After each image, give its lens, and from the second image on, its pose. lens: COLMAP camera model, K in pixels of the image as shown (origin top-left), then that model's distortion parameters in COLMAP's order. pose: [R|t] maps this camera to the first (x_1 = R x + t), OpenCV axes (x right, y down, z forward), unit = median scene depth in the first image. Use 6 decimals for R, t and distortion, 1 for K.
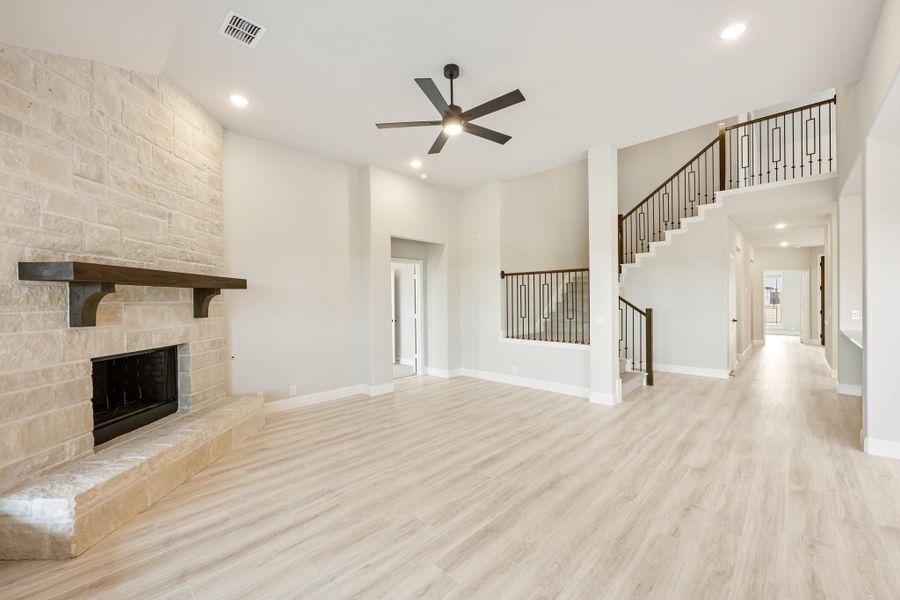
lens RADIAL K [[362.3, 0, 450.0], [0, 362.3, 300.0], [0, 0, 1]] dist [0.001051, 0.000041]
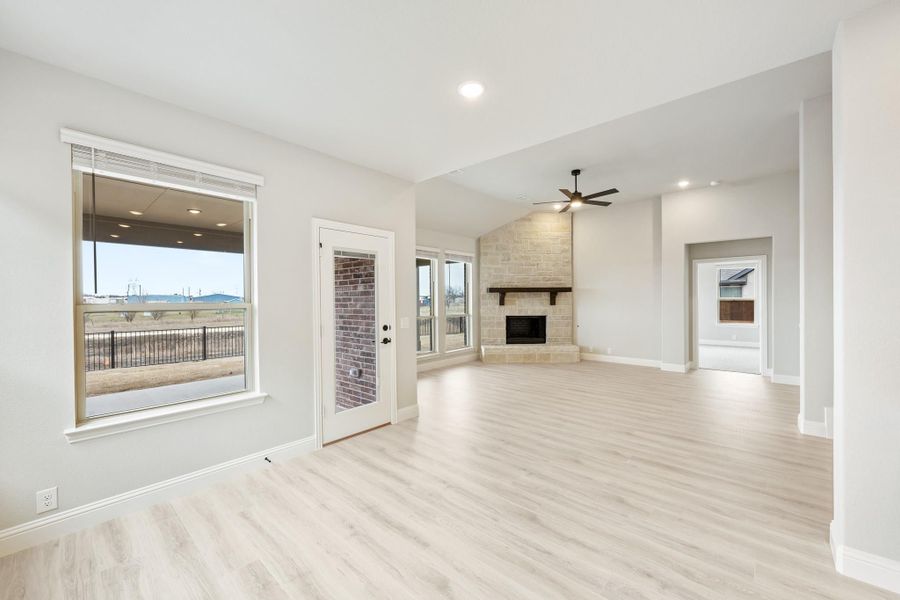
lens RADIAL K [[358.9, 0, 449.5], [0, 358.9, 297.0], [0, 0, 1]] dist [-0.000396, -0.000024]
pose [[0.032826, 0.003696, -0.999454, 0.973076], [0.003491, 0.999987, 0.003813, -0.008250], [0.999455, -0.003614, 0.032812, 0.168732]]
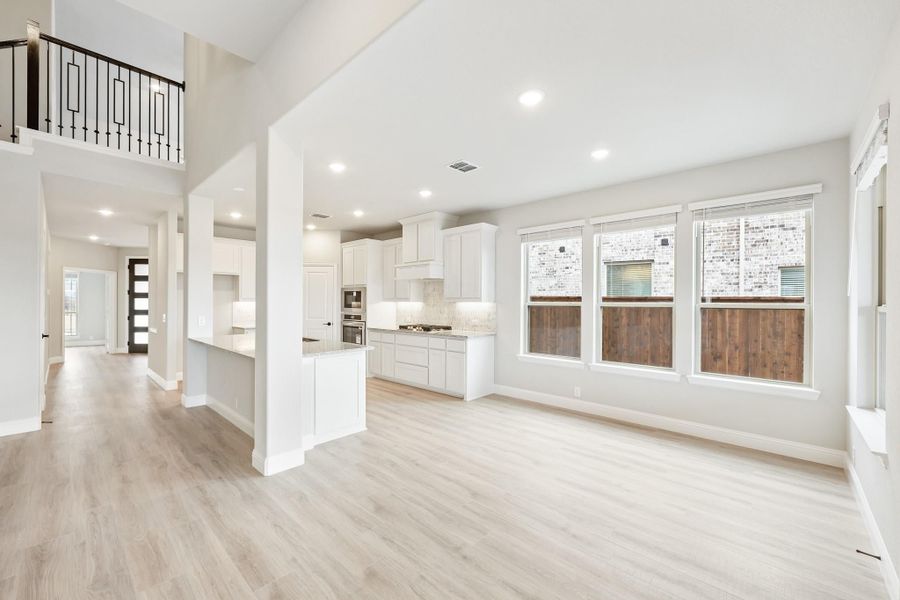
lens RADIAL K [[362.3, 0, 450.0], [0, 362.3, 300.0], [0, 0, 1]] dist [0.001051, 0.000041]
pose [[-0.007557, 0.012444, 0.999894, 0.133621], [0.000313, 0.999923, -0.012442, -0.000820], [-0.999971, 0.000219, -0.007561, 0.305713]]
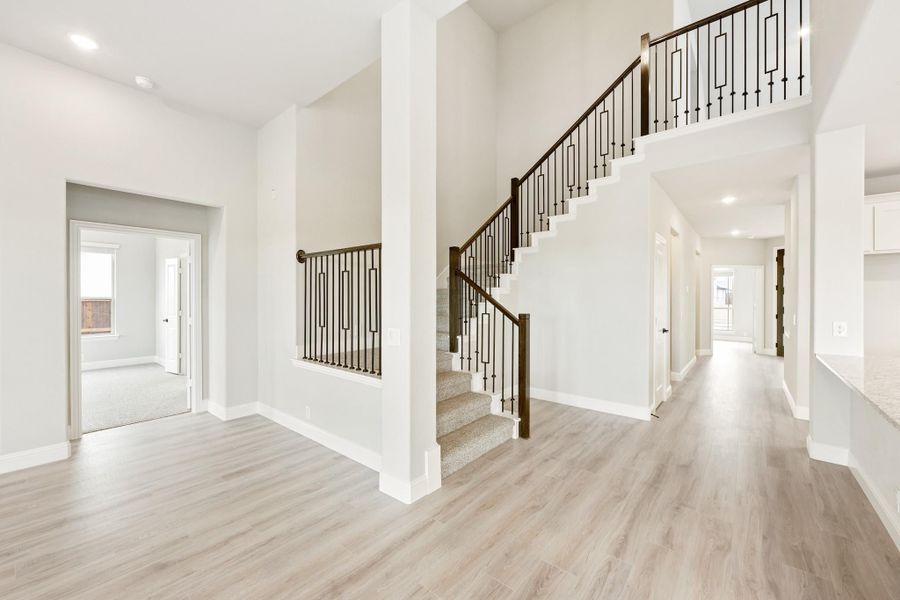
lens RADIAL K [[358.9, 0, 449.5], [0, 358.9, 297.0], [0, 0, 1]] dist [-0.000396, -0.000024]
pose [[0.997774, 0.010909, 0.065782, 0.379261], [-0.010846, 0.999940, -0.001305, -0.002815], [-0.065792, 0.000588, 0.997833, 0.393459]]
